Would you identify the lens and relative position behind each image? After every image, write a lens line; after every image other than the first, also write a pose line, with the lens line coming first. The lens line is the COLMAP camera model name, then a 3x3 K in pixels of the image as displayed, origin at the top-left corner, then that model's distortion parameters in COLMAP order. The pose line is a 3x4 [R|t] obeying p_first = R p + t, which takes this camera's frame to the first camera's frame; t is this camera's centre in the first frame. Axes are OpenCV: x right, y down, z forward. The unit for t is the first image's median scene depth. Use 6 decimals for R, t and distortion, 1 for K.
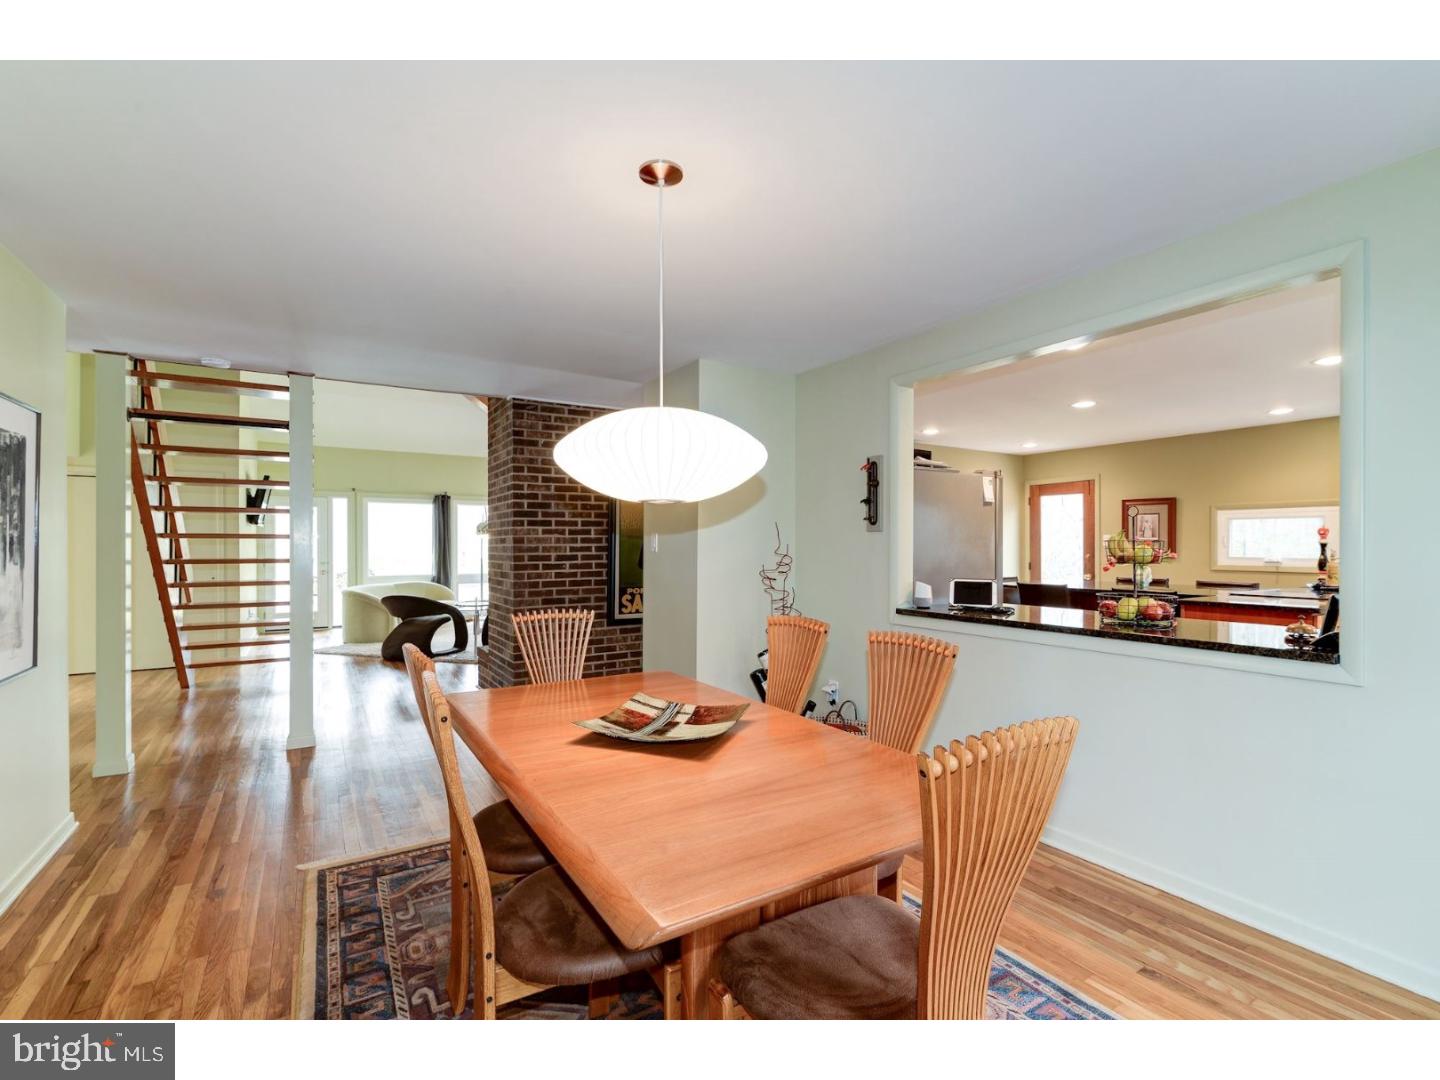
lens RADIAL K [[660.7, 0, 721.3], [0, 660.7, 543.5], [0, 0, 1]] dist [0.000832, 0.000021]
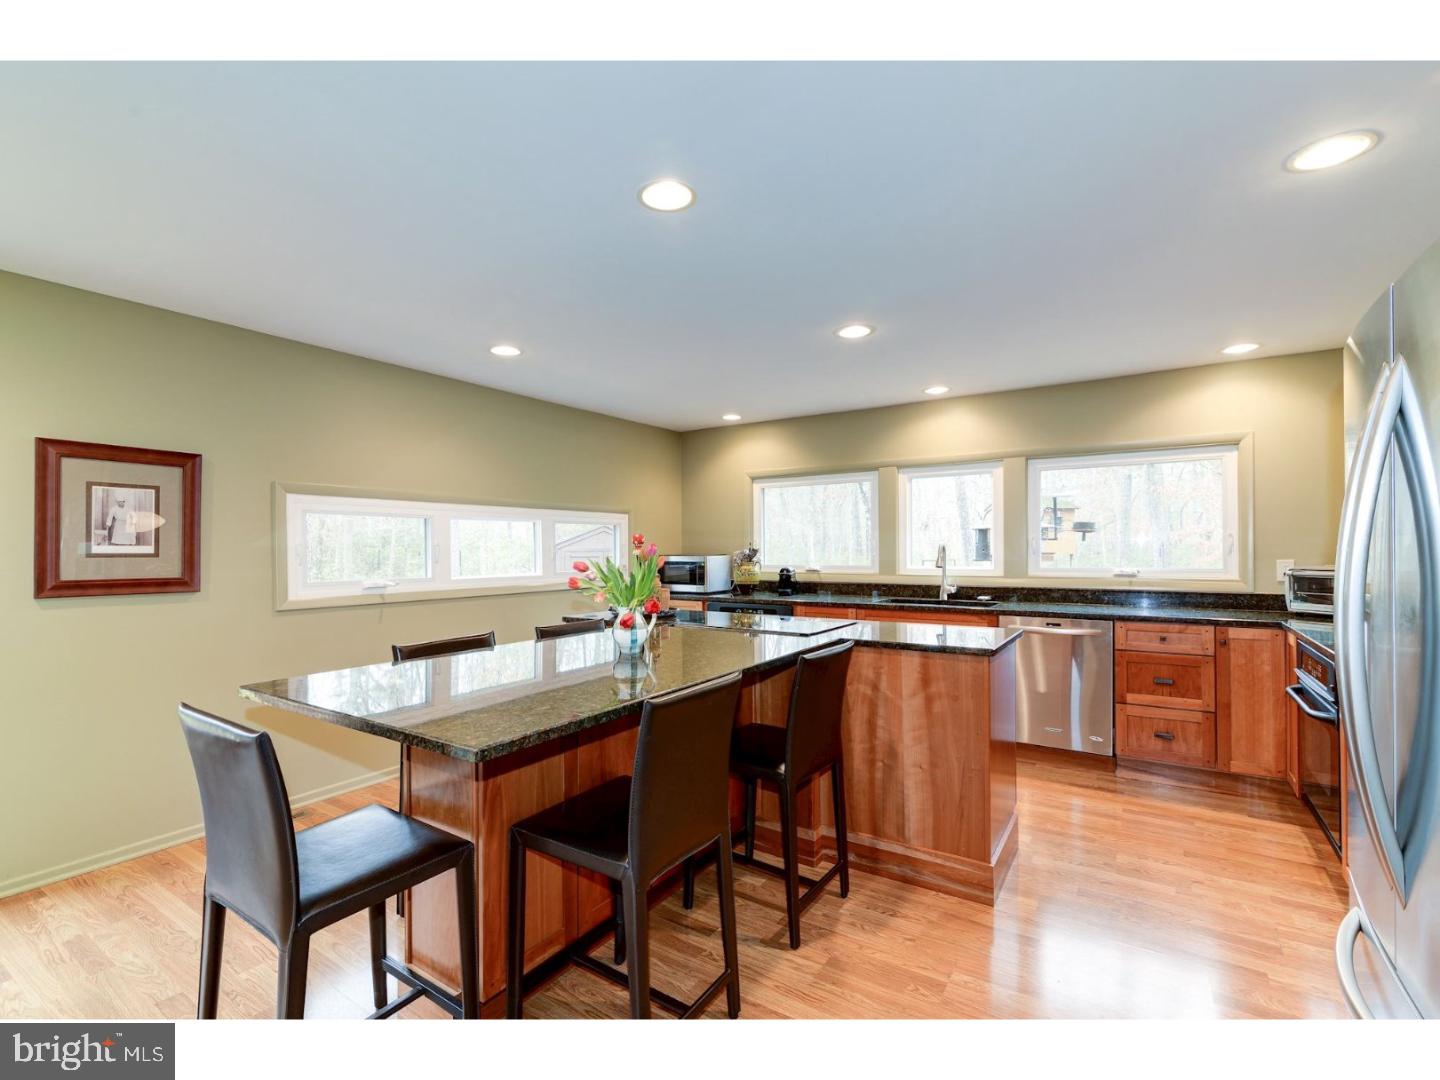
lens RADIAL K [[660.7, 0, 721.1], [0, 660.7, 539.0], [0, 0, 1]] dist [0.000832, 0.000021]
pose [[-0.432868, 0.004680, 0.901445, 0.148010], [-0.001623, 0.999981, -0.005971, -0.012005], [-0.901456, -0.004047, -0.432852, 0.918394]]
